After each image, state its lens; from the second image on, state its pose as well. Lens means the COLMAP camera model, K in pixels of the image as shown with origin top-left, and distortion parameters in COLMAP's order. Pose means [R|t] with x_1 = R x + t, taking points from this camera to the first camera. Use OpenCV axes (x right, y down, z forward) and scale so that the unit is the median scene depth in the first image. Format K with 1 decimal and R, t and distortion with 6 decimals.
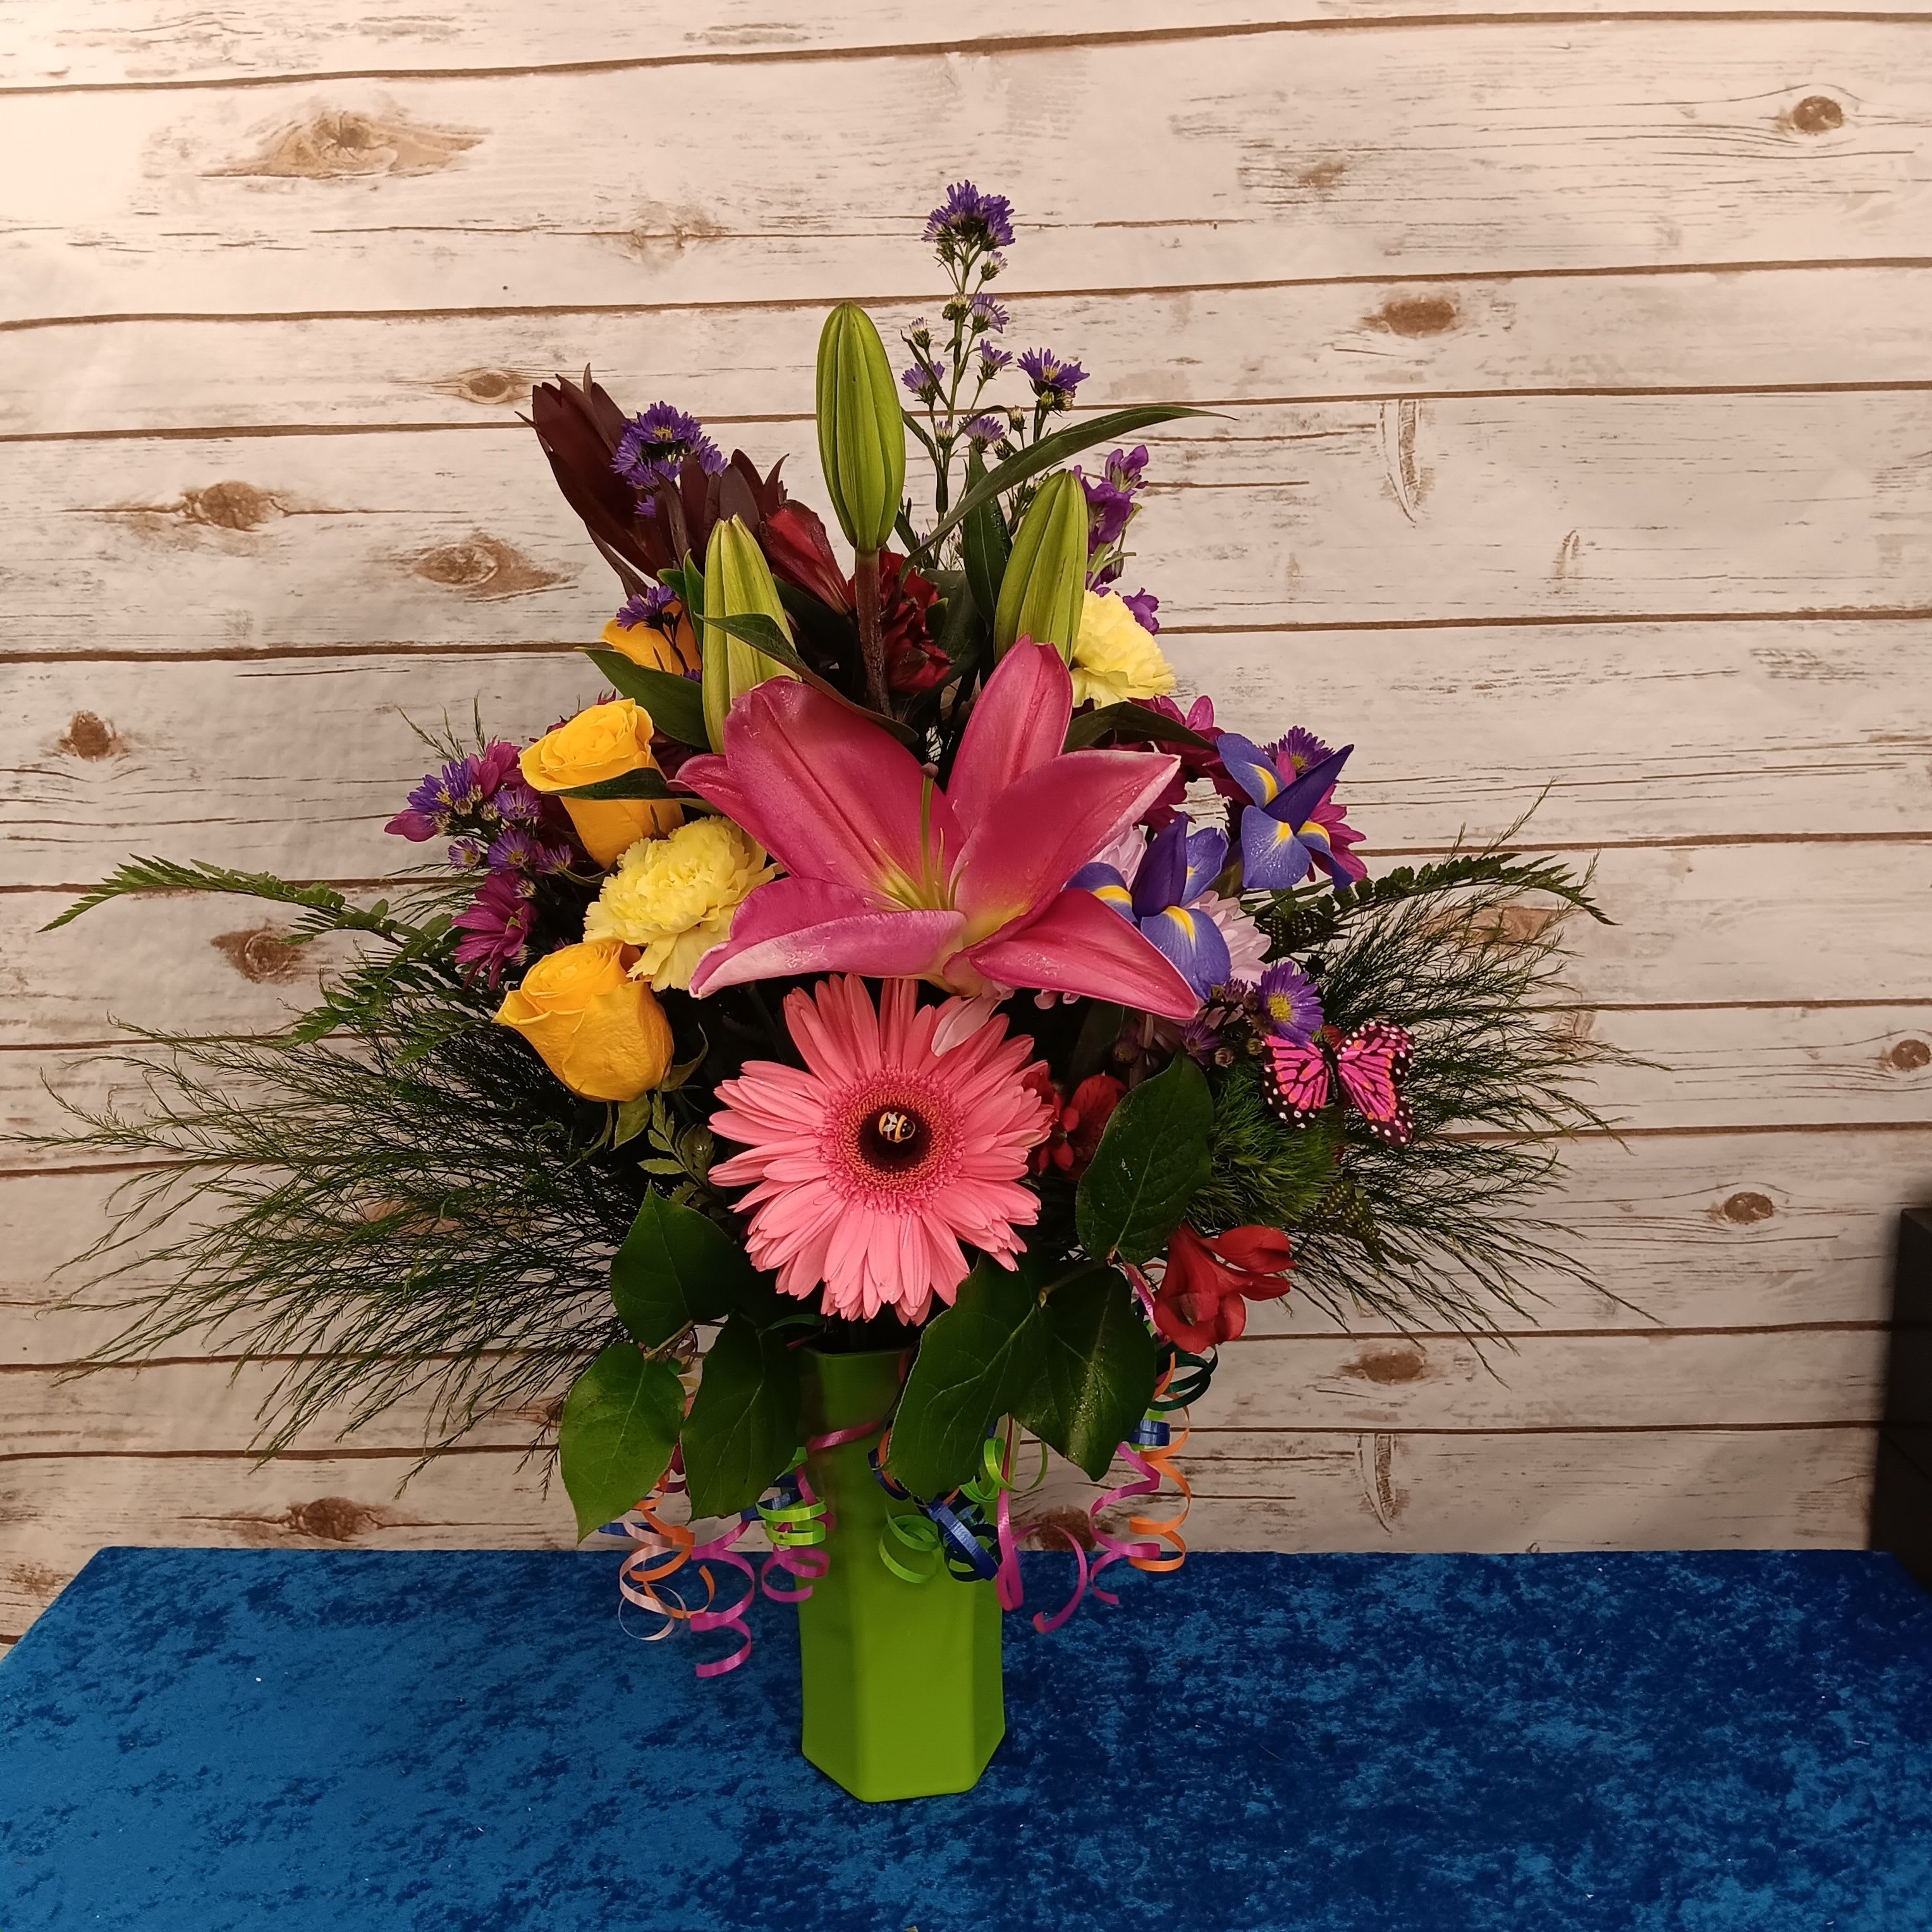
lens RADIAL K [[1912.1, 0, 963.1], [0, 1912.1, 966.7], [0, 0, 1]] dist [-0.056824, 0.000000]
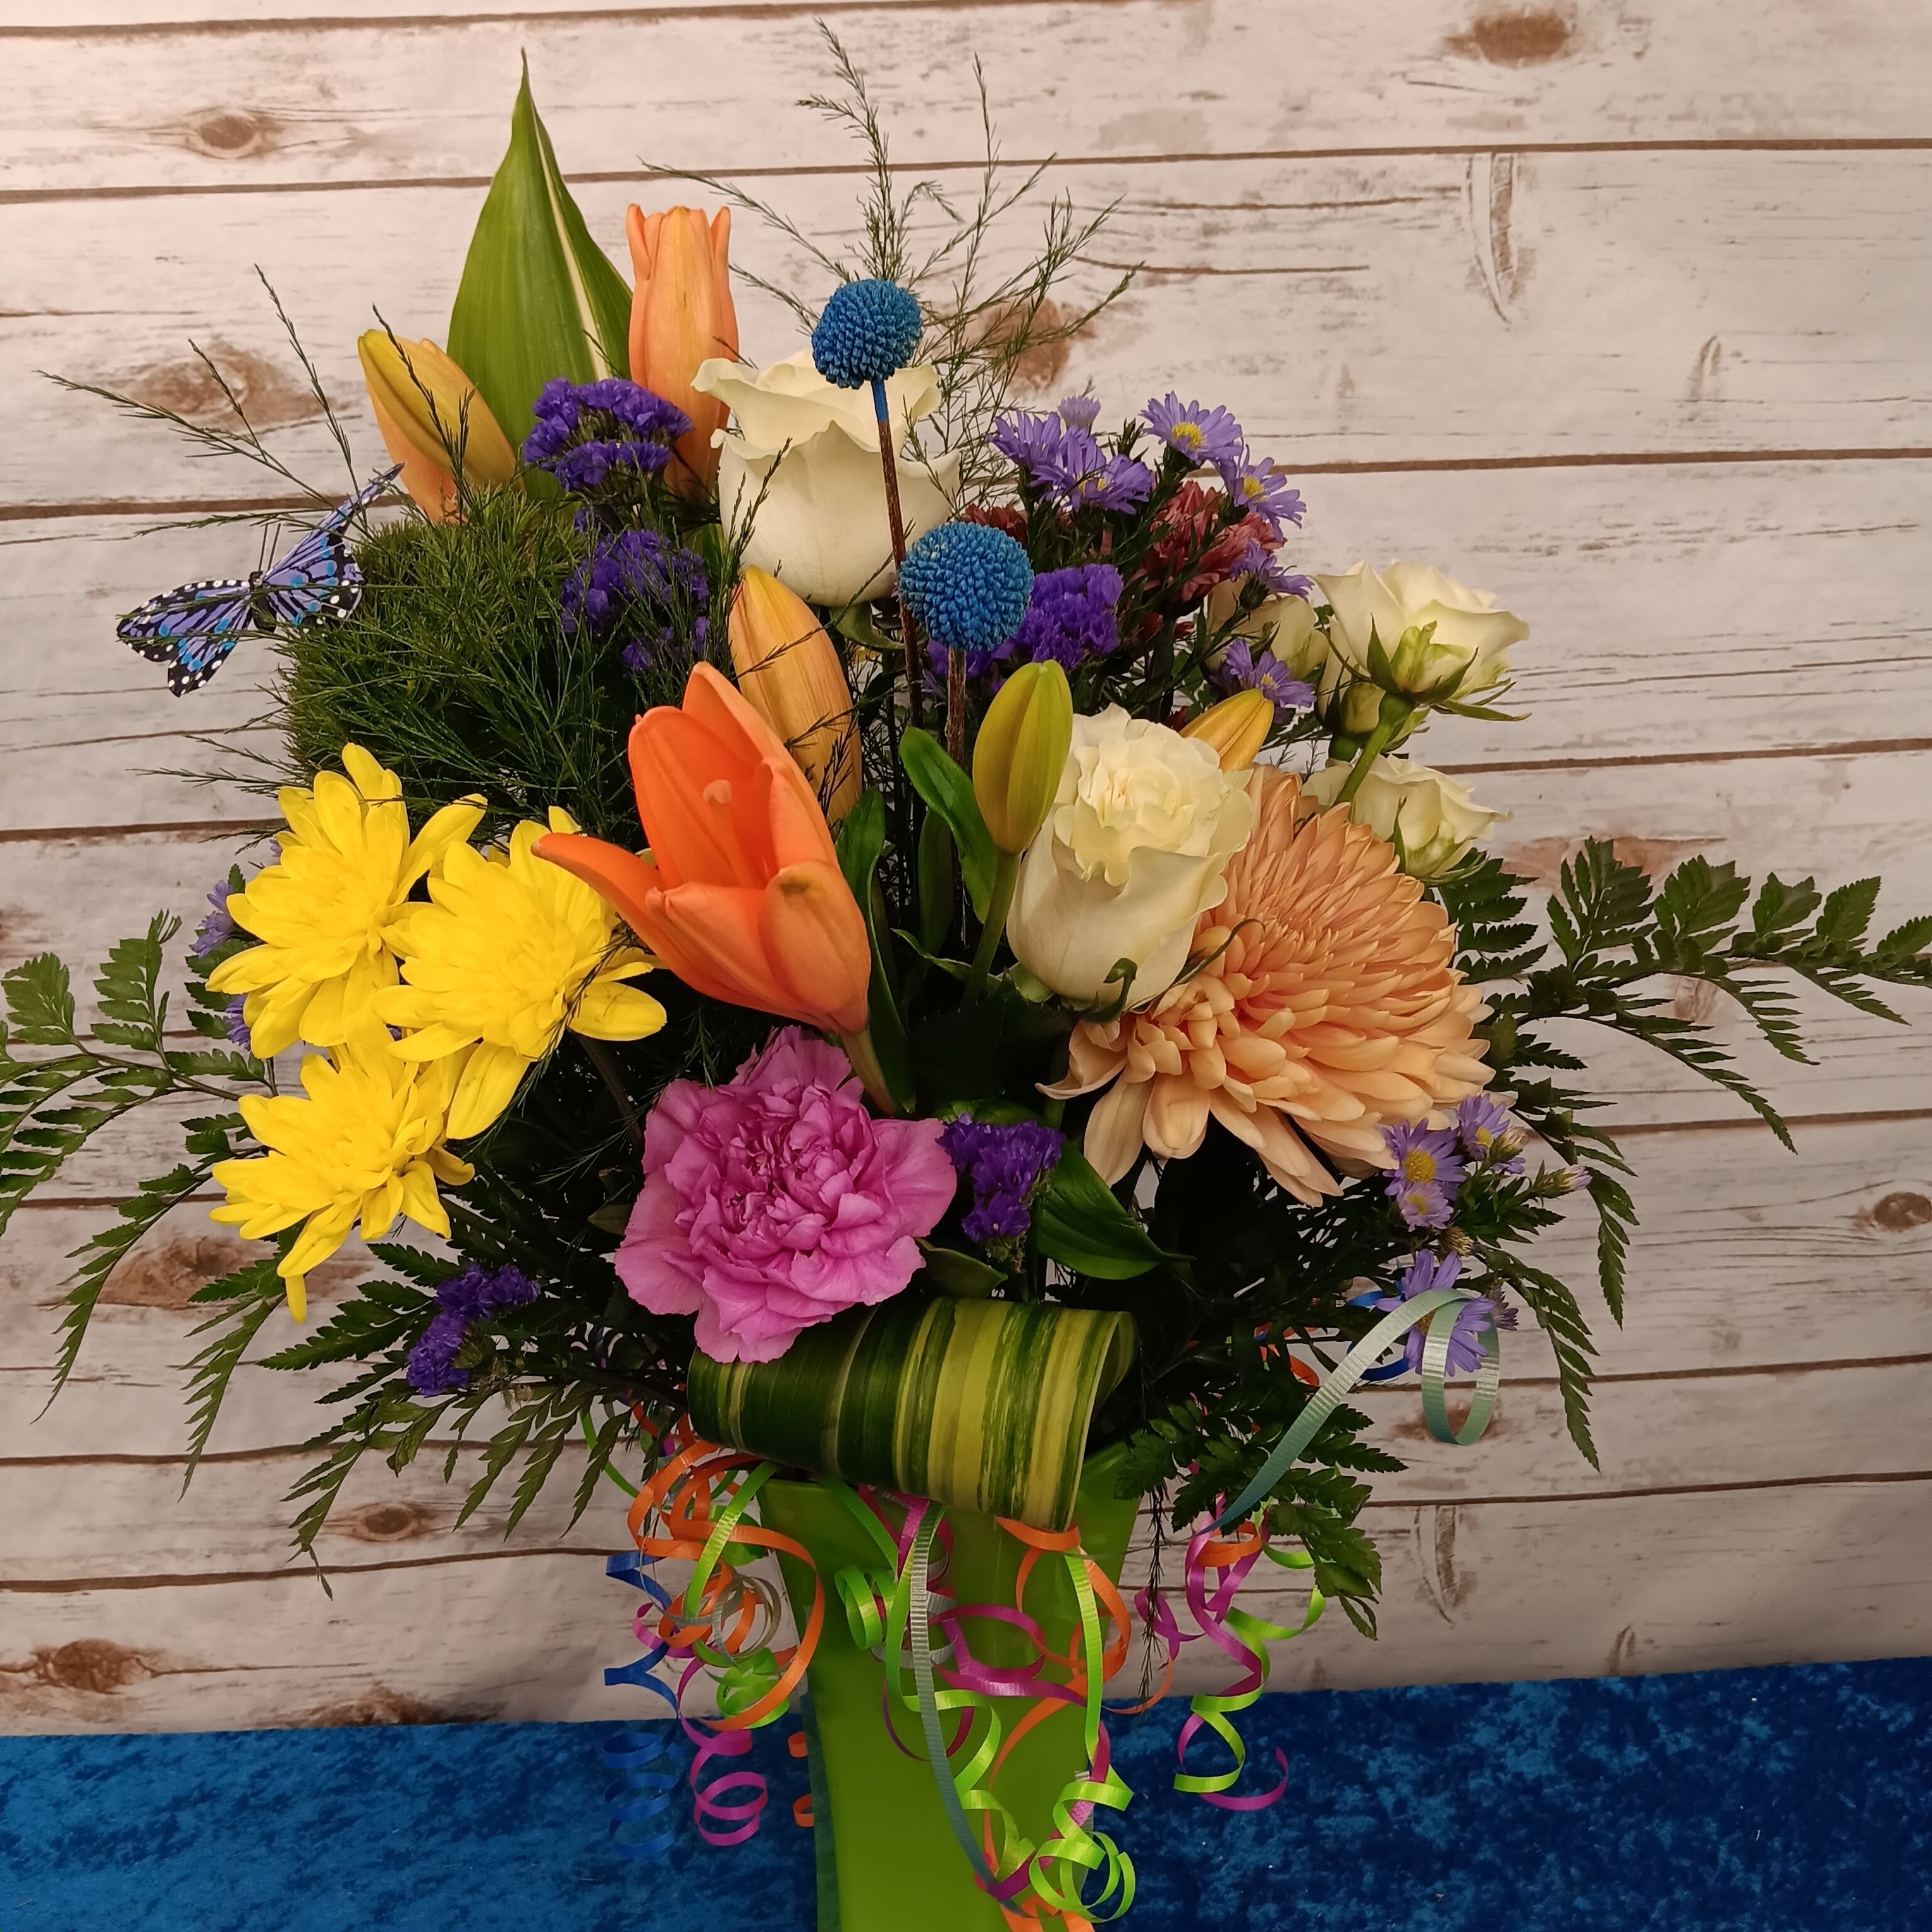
lens RADIAL K [[1912.1, 0, 957.6], [0, 1912.1, 954.5], [0, 0, 1]] dist [-0.056824, 0.000000]
pose [[0.997580, -0.022537, 0.065779, -0.031191], [0.019117, 0.998455, 0.052179, -0.030981], [-0.066853, -0.050796, 0.996469, 0.269942]]
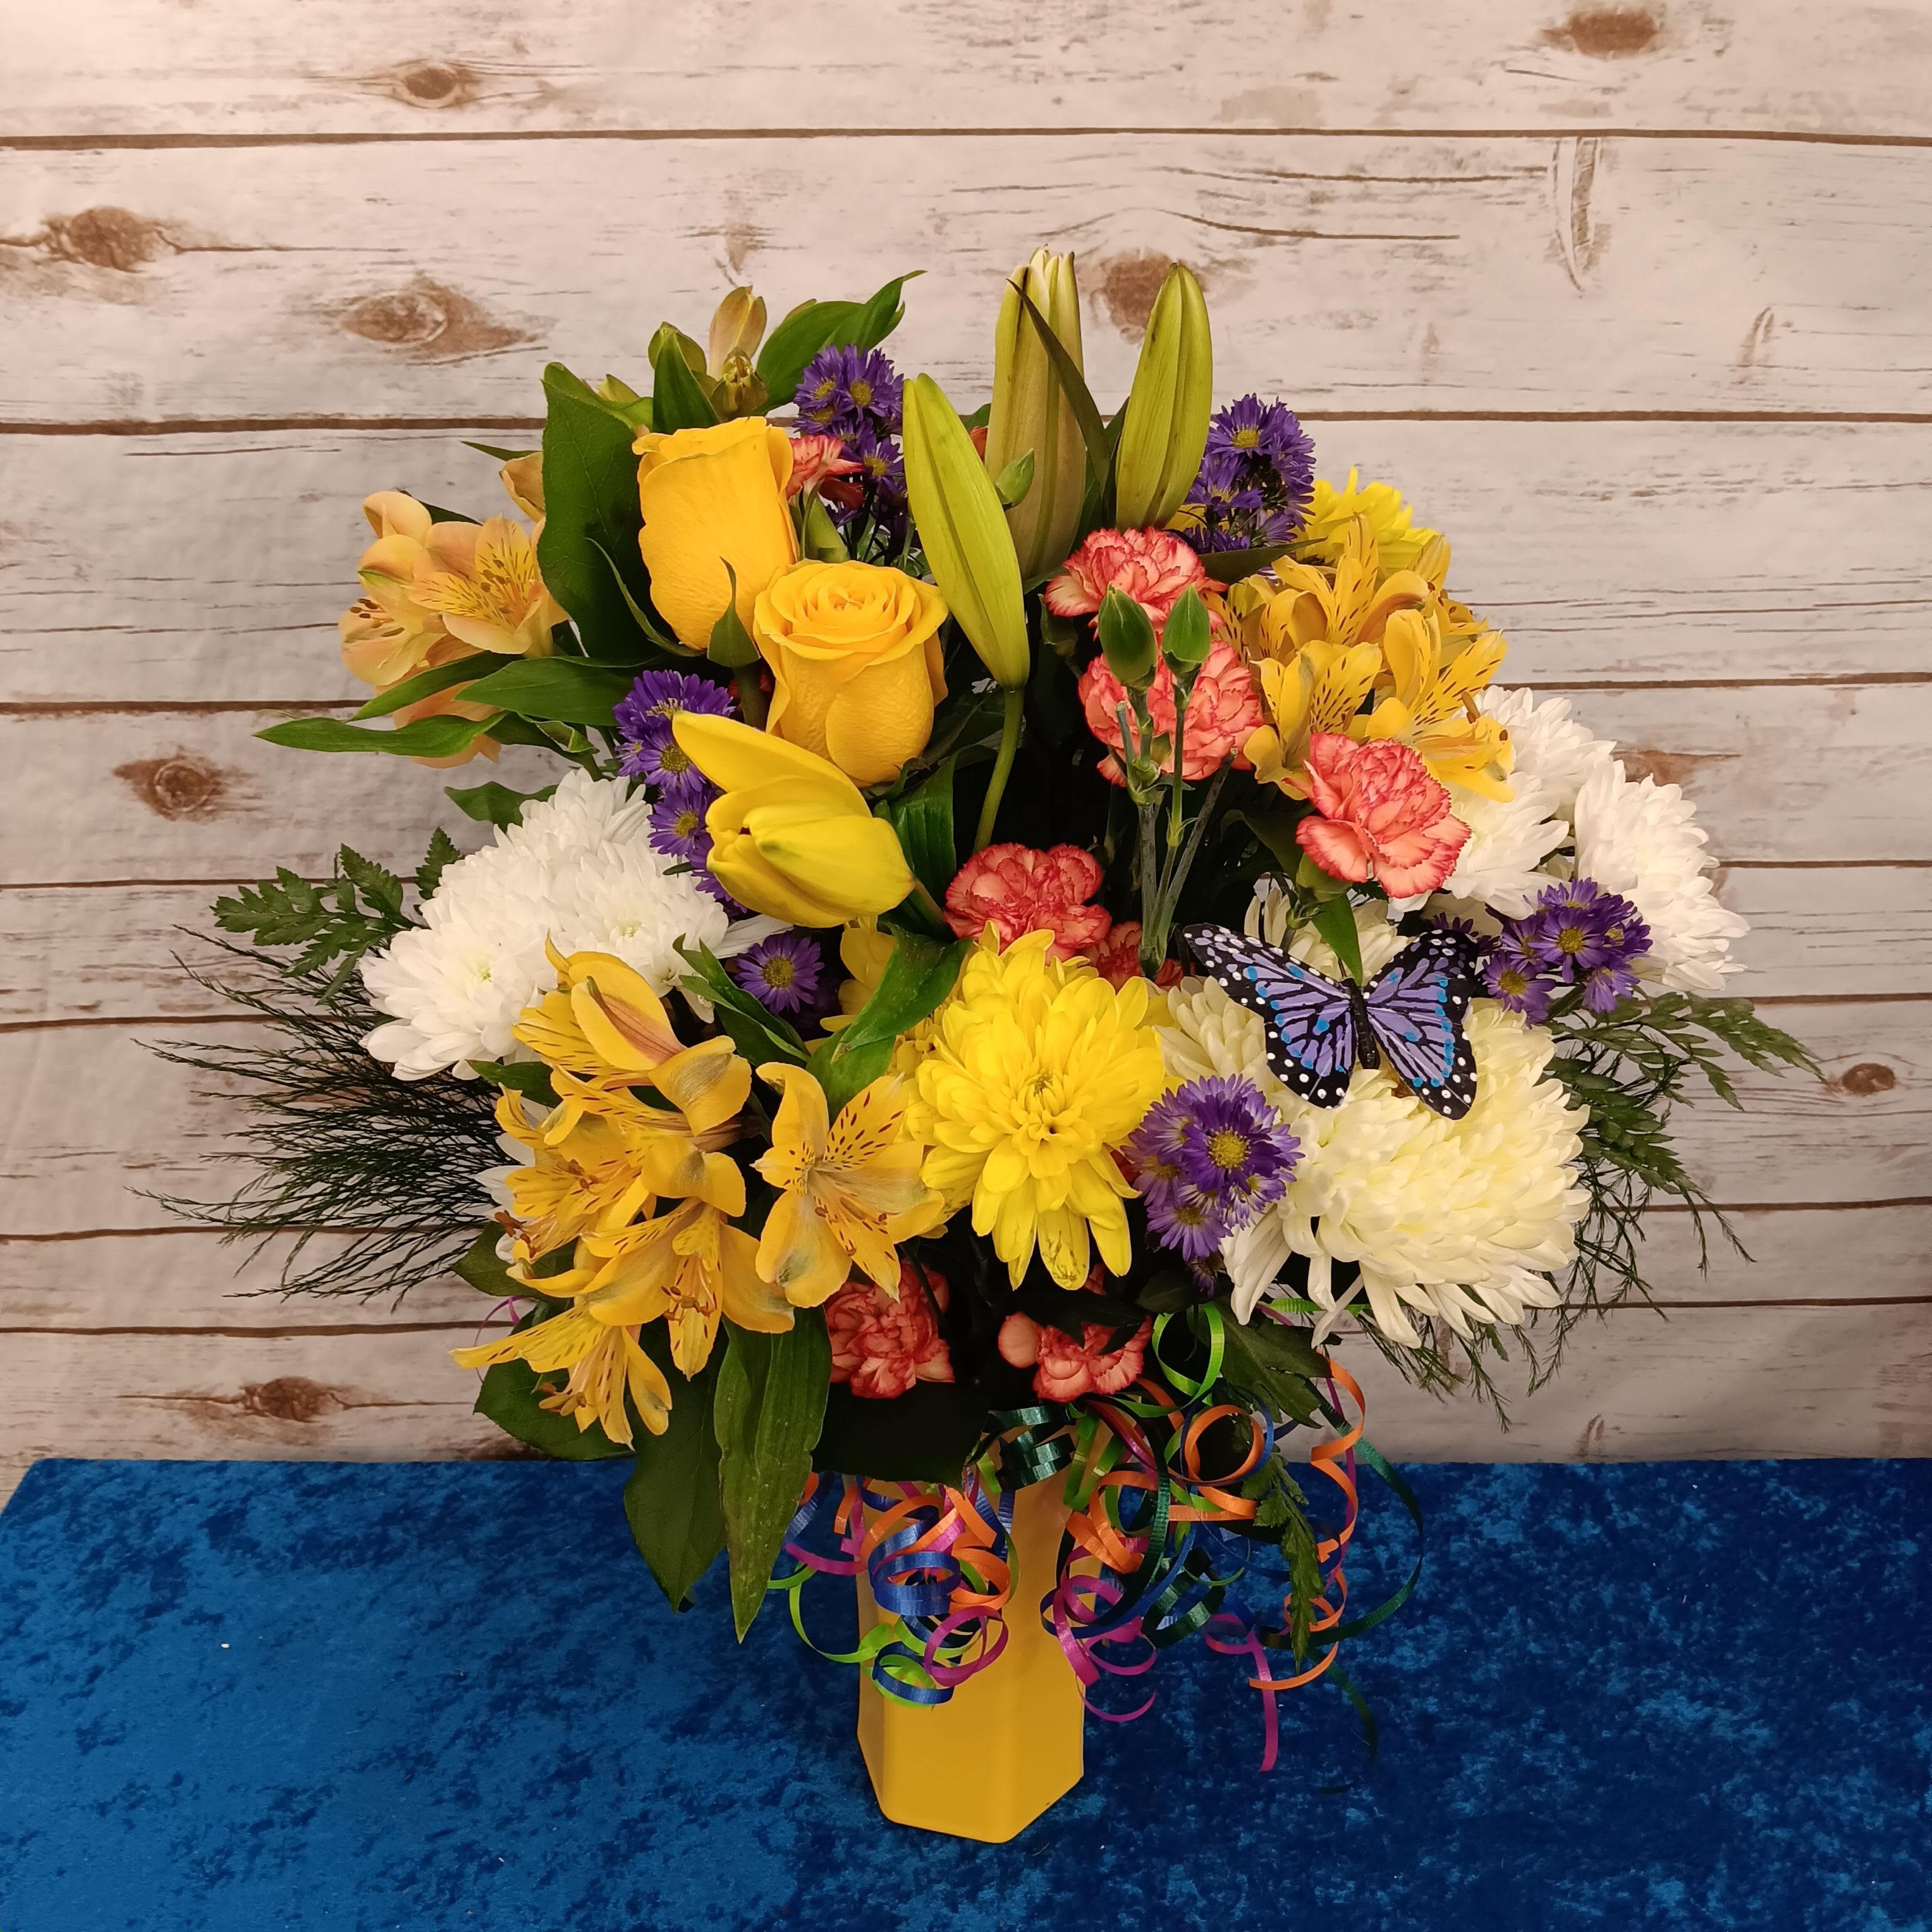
lens RADIAL K [[1912.1, 0, 949.3], [0, 1912.1, 940.9], [0, 0, 1]] dist [-0.056824, 0.000000]
pose [[0.999042, 0.007264, 0.043159, -0.068097], [-0.015540, 0.980752, 0.194637, -0.115427], [-0.040915, -0.195122, 0.979925, 0.162571]]
